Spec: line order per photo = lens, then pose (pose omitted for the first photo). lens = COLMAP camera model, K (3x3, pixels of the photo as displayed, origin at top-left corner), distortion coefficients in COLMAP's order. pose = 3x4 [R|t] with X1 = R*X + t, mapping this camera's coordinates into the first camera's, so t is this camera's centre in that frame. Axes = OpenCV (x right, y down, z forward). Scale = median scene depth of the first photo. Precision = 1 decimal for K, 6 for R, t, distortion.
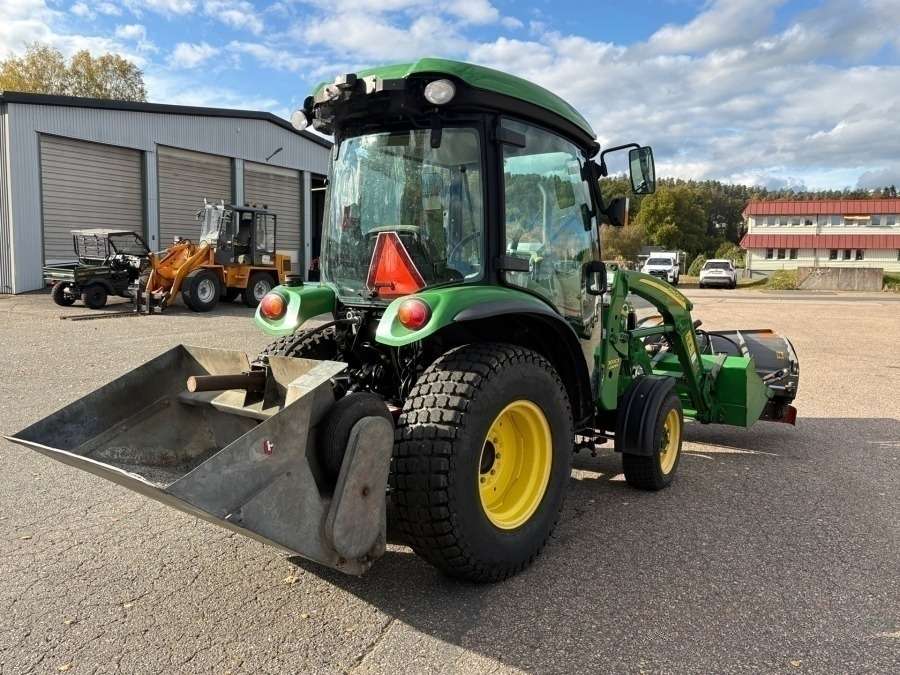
lens RADIAL K [[752.3, 0, 452.9], [0, 752.3, 330.2], [0, 0, 1]] dist [0.033134, -0.005819]
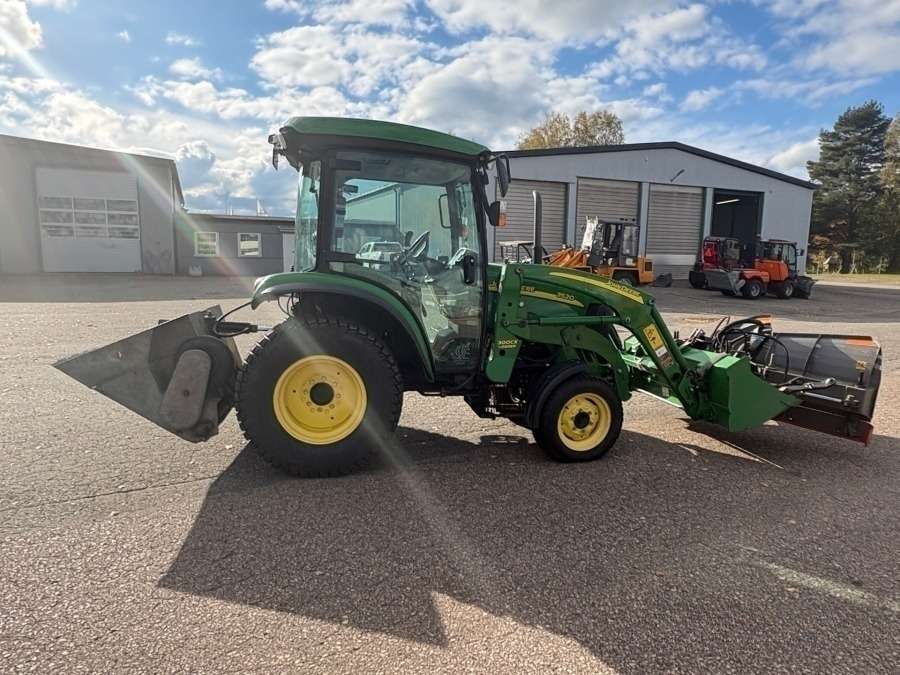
lens RADIAL K [[591.7, 0, 454.9], [0, 591.7, 337.3], [0, 0, 1]] dist [-0.012567, 0.011568]
pose [[0.762236, 0.081732, -0.642119, 0.055350], [-0.061991, 0.996654, 0.053272, -0.000743], [0.644324, -0.000800, 0.764752, 0.018119]]
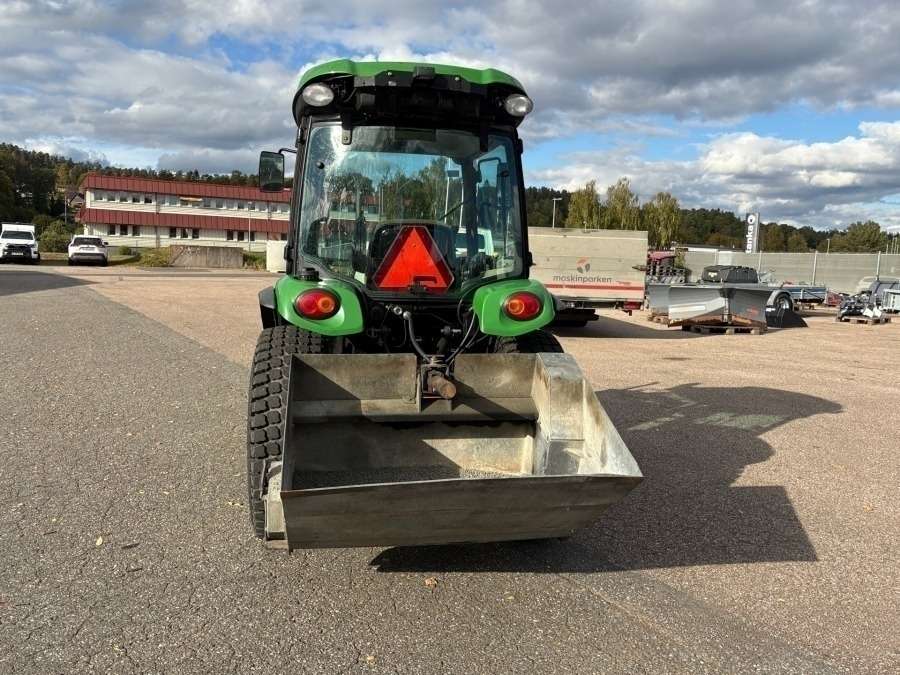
lens RADIAL K [[752.3, 0, 452.3], [0, 752.3, 343.0], [0, 0, 1]] dist [0.033134, -0.005819]
pose [[0.650771, -0.080604, 0.754983, -0.051272], [0.043602, 0.996675, 0.068824, -0.002586], [-0.758021, -0.011870, 0.652122, 0.019255]]
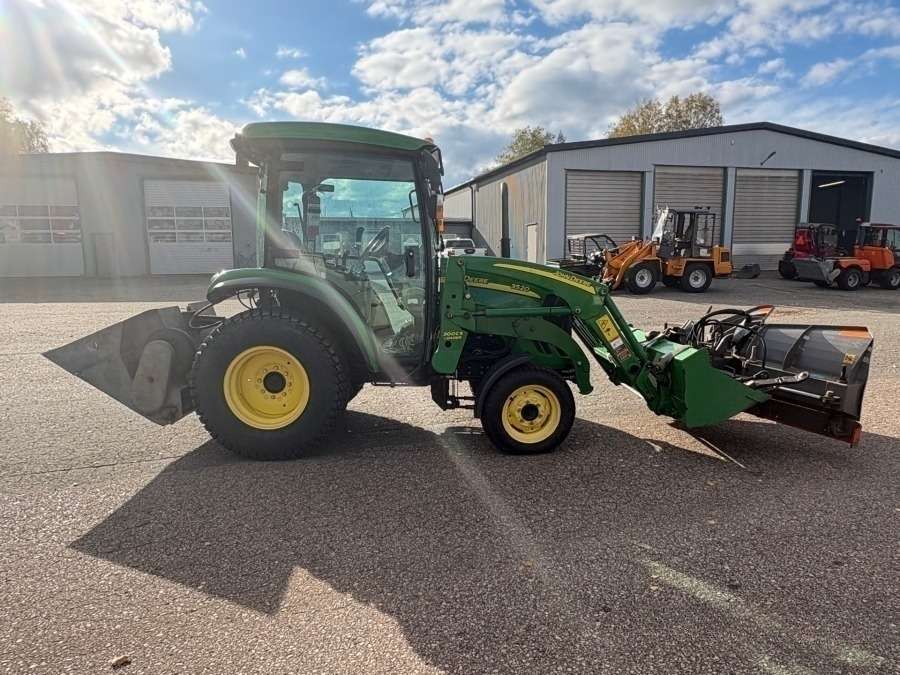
lens RADIAL K [[591.7, 0, 455.4], [0, 591.7, 341.1], [0, 0, 1]] dist [-0.012567, 0.011568]
pose [[0.647821, 0.089150, -0.756558, 0.068747], [-0.050126, 0.995965, 0.074440, -0.001213], [0.760142, -0.010301, 0.649675, 0.029741]]
